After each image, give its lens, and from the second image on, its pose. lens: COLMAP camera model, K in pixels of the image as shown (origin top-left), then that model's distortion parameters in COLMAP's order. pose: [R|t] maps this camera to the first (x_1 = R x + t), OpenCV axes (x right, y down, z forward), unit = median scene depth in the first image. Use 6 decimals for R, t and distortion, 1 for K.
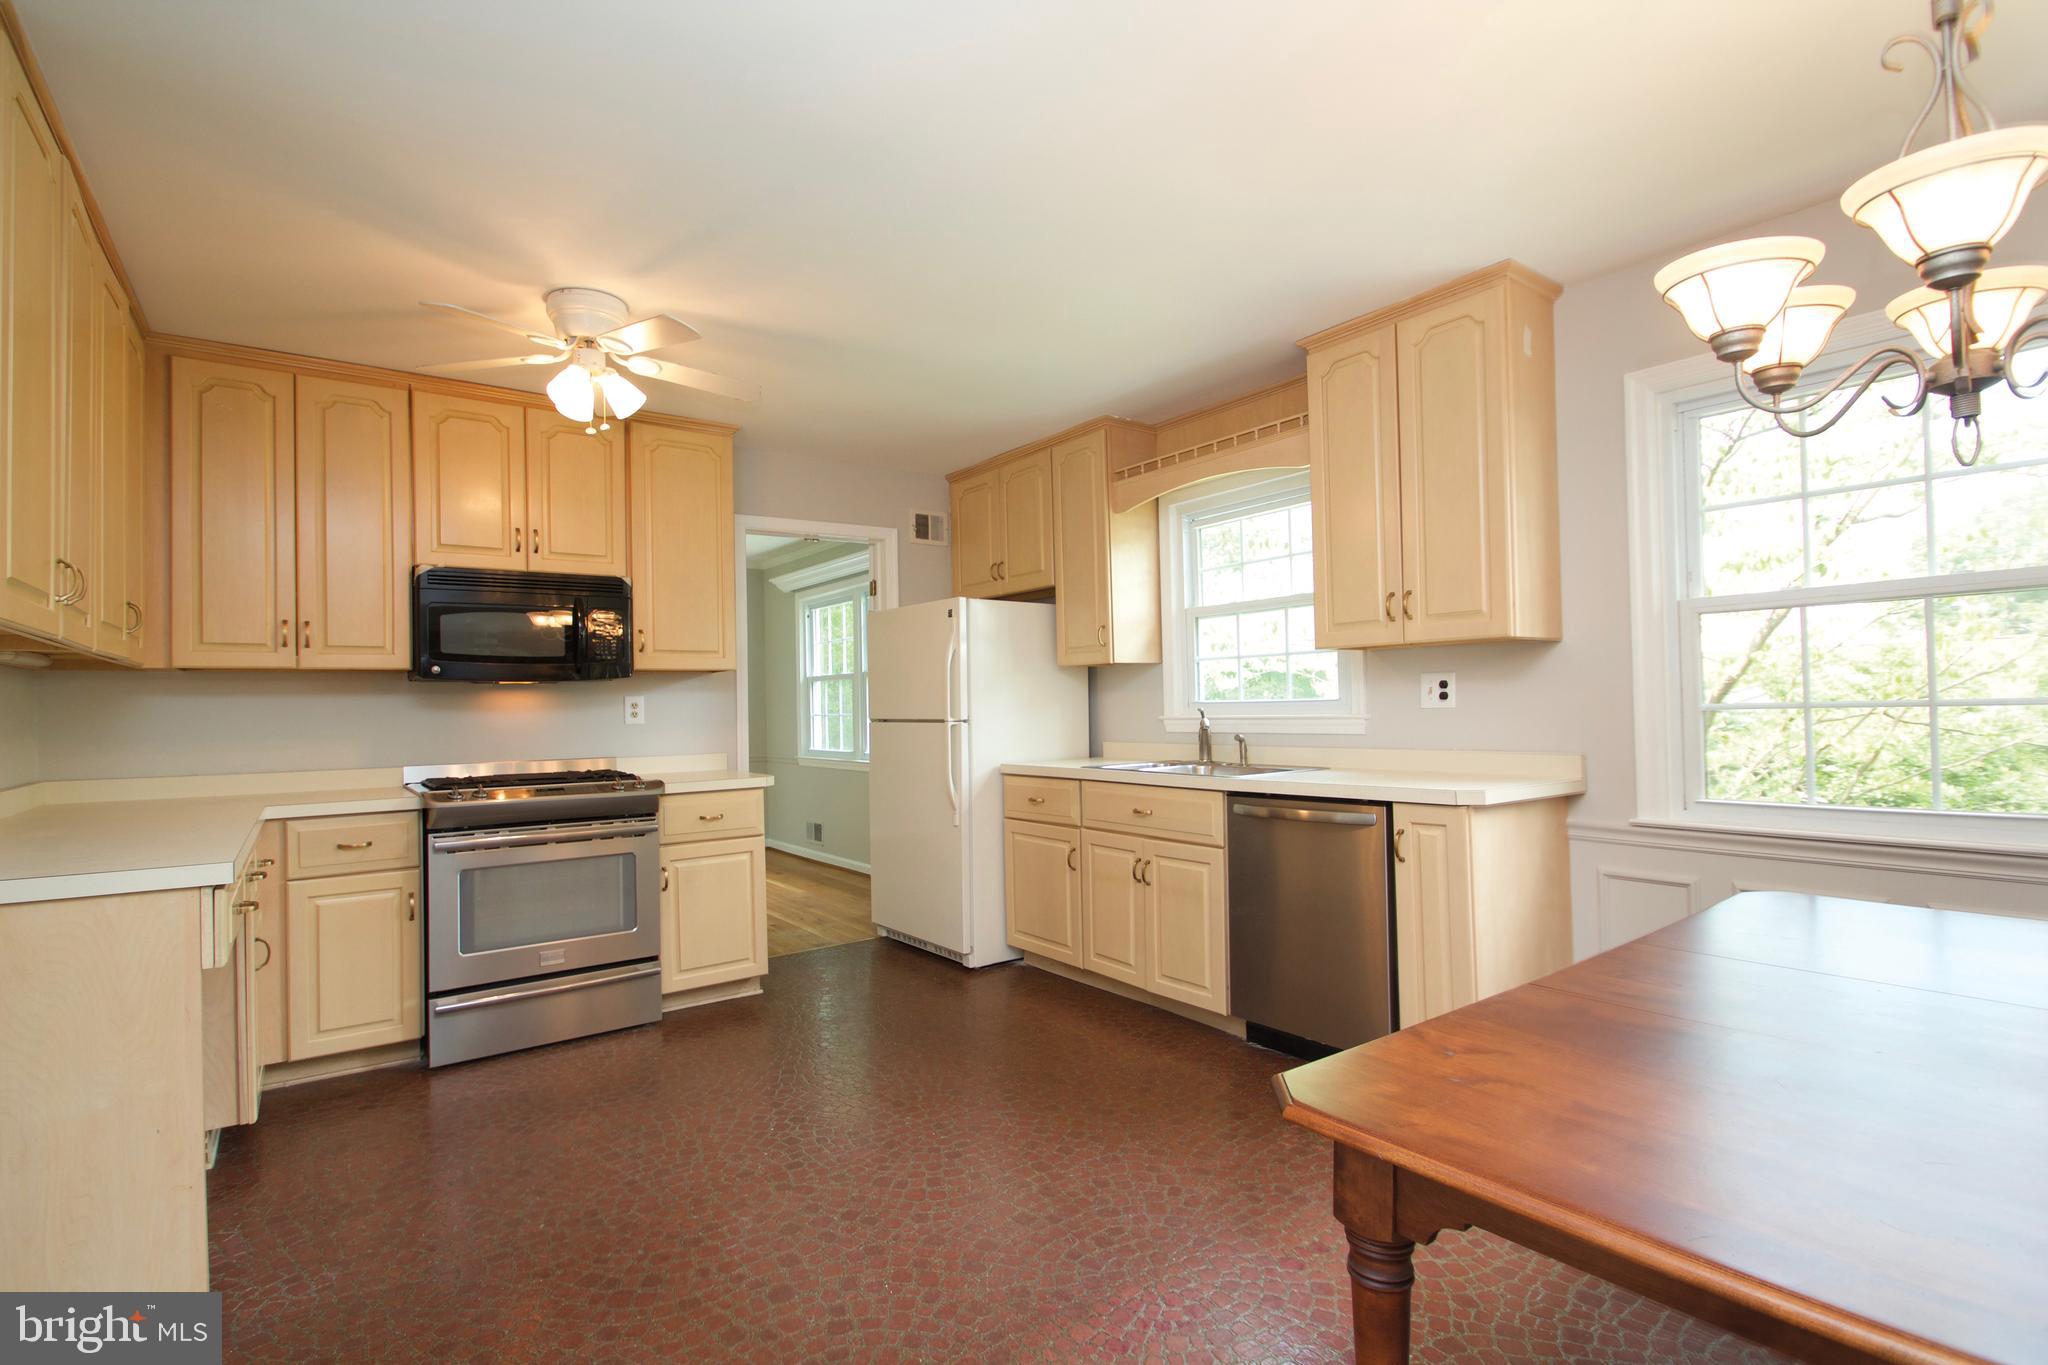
lens RADIAL K [[969.0, 0, 1037.3], [0, 969.0, 684.1], [0, 0, 1]] dist [-0.000823, -0.009411]
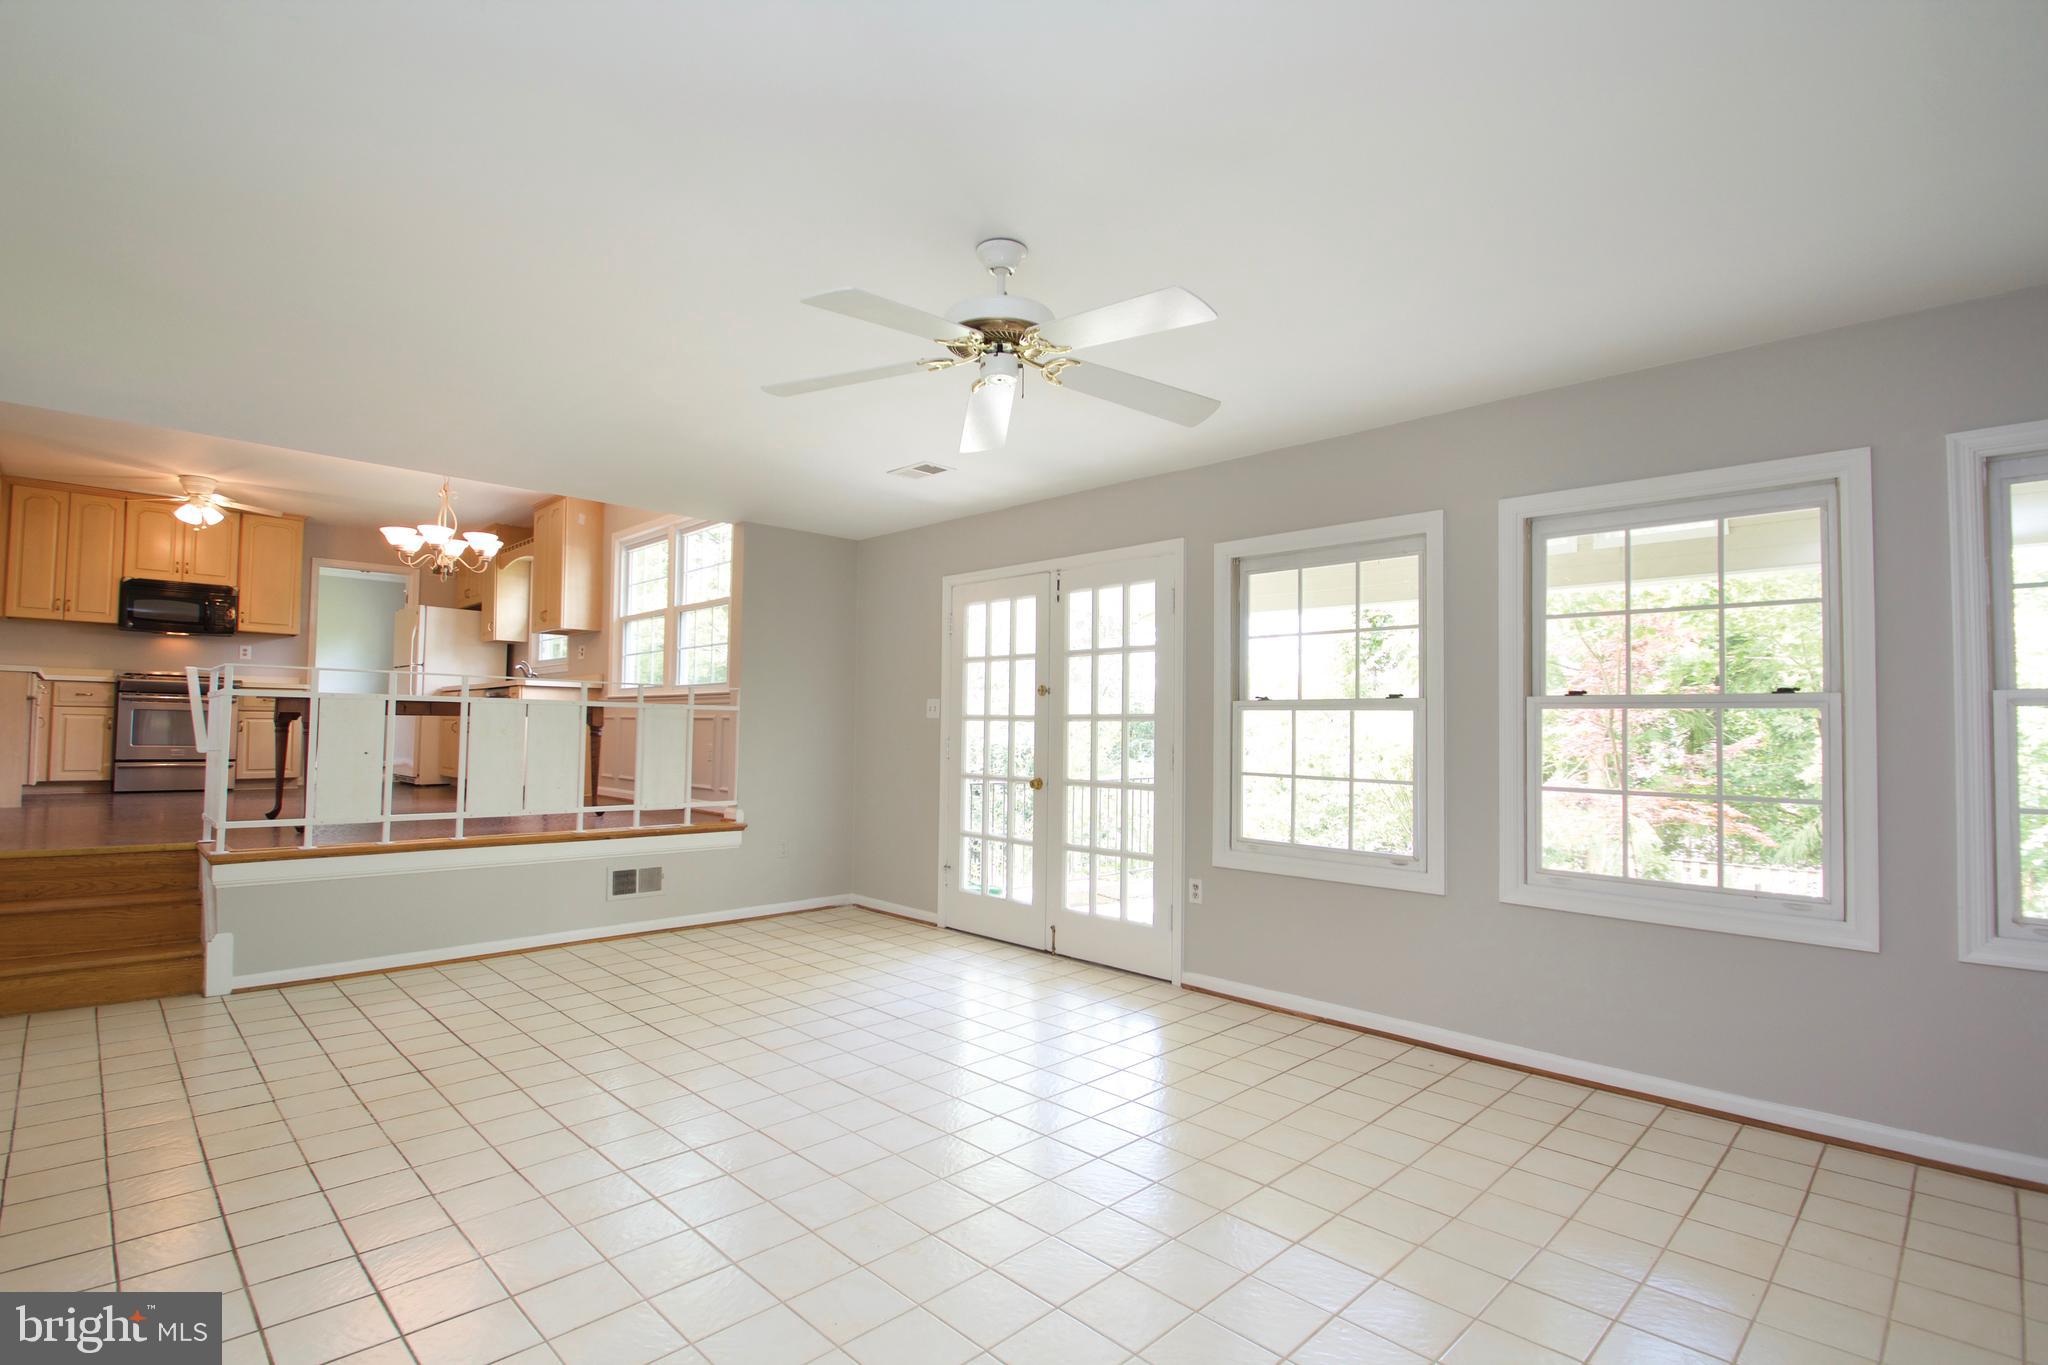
lens RADIAL K [[969.0, 0, 1019.2], [0, 969.0, 682.5], [0, 0, 1]] dist [-0.000823, -0.009411]
pose [[0.990779, 0.042772, 0.128563, 1.140780], [-0.039866, 0.998890, -0.025096, 0.093632], [-0.129493, 0.019739, 0.991384, -1.476734]]
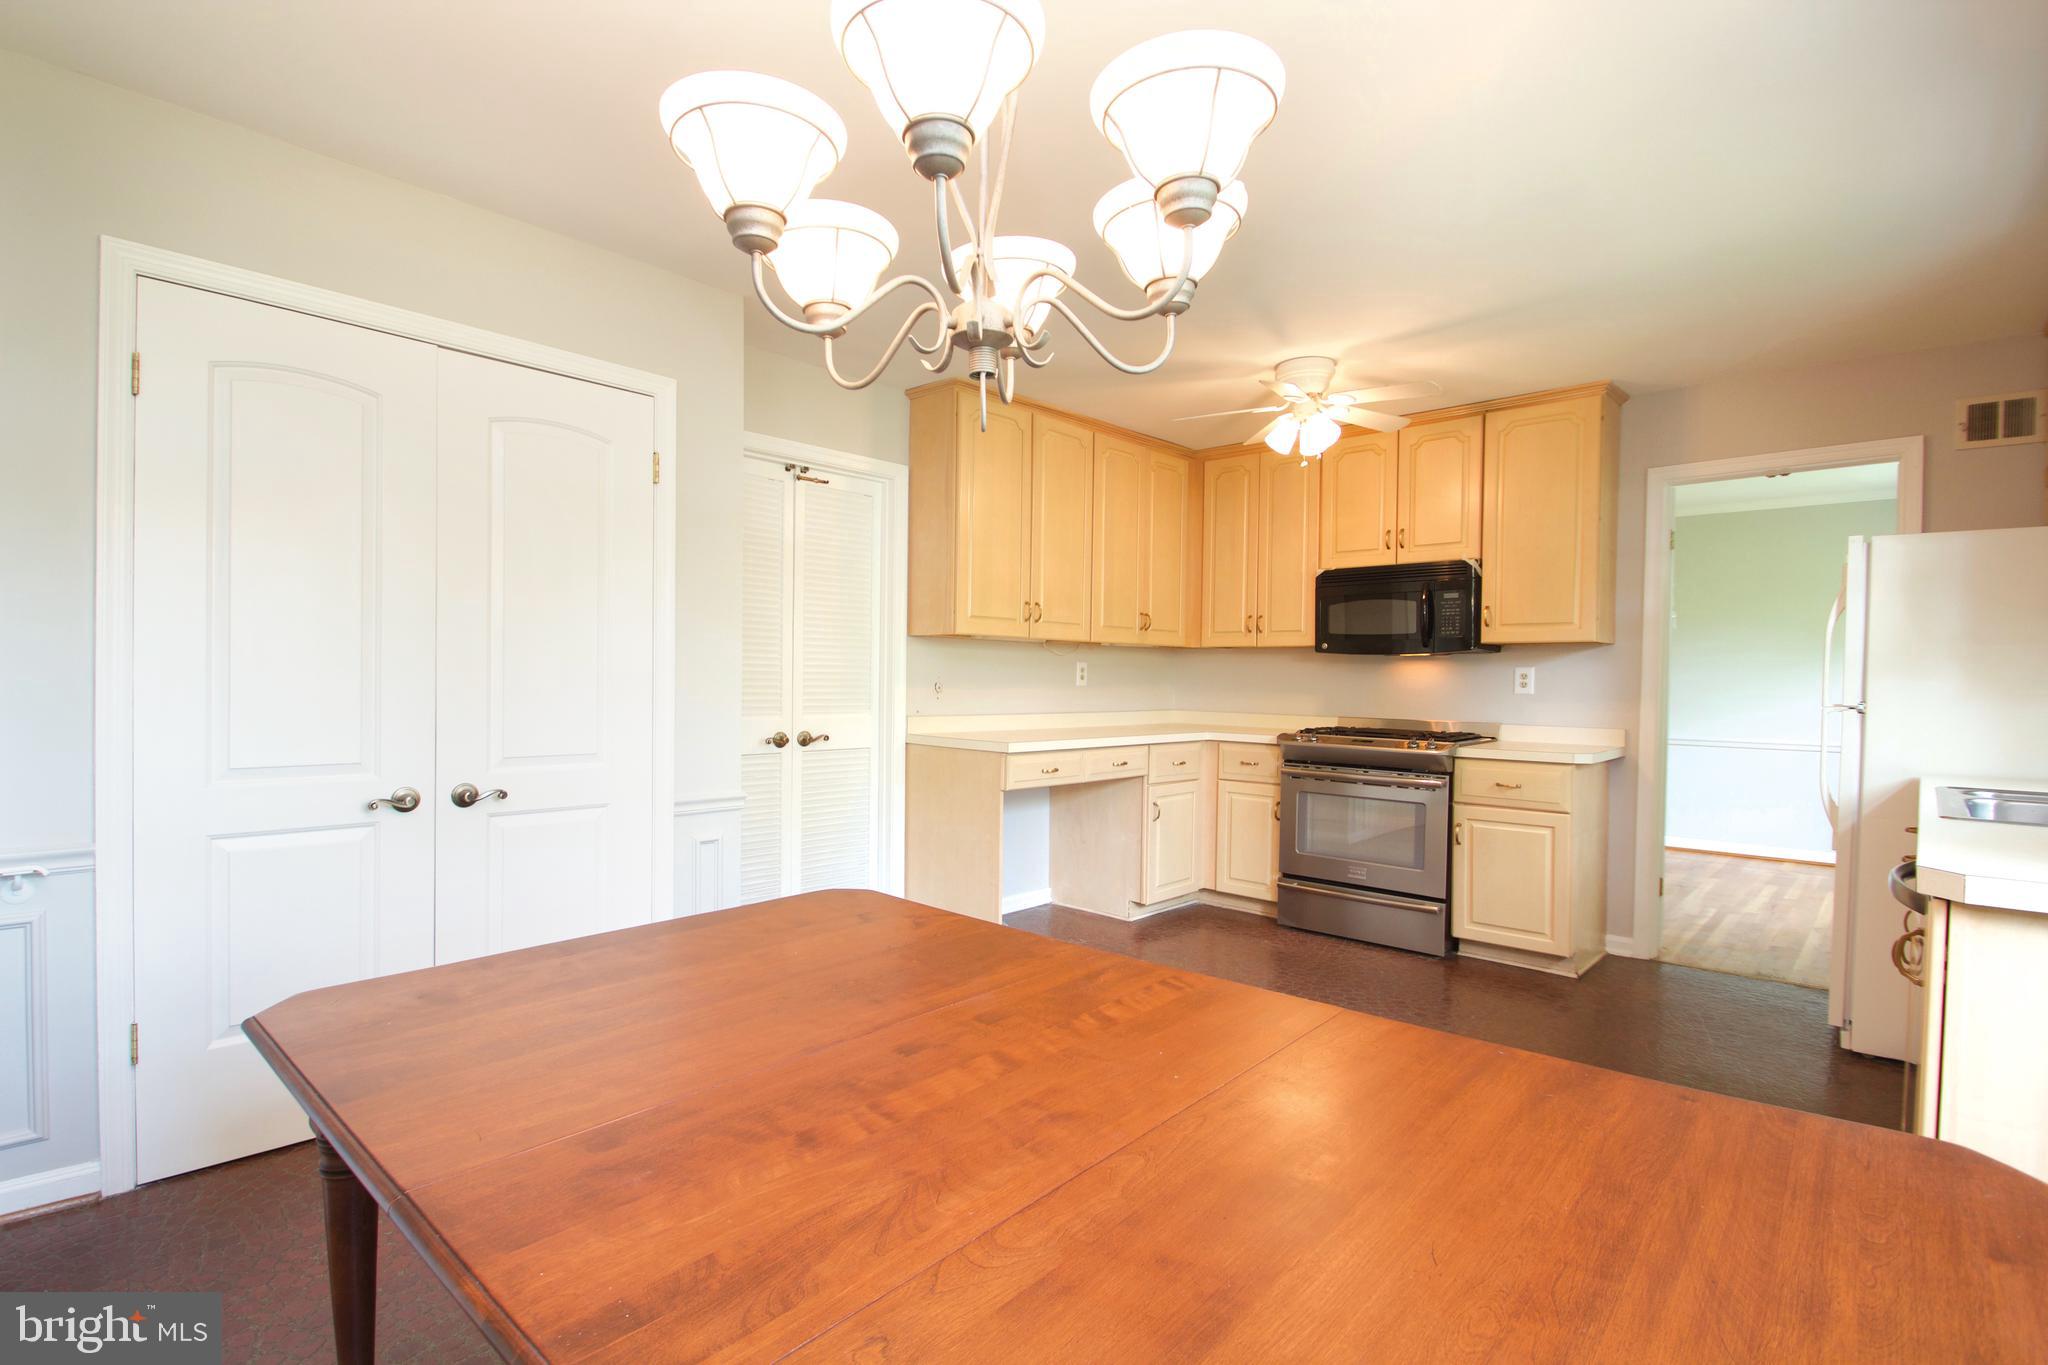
lens RADIAL K [[969.0, 0, 1025.2], [0, 969.0, 685.5], [0, 0, 1]] dist [-0.000823, -0.009411]
pose [[0.175102, 0.033206, -0.983990, 0.650047], [0.006260, 0.999373, 0.034840, -0.009846], [0.984530, -0.012260, 0.174784, 0.344607]]
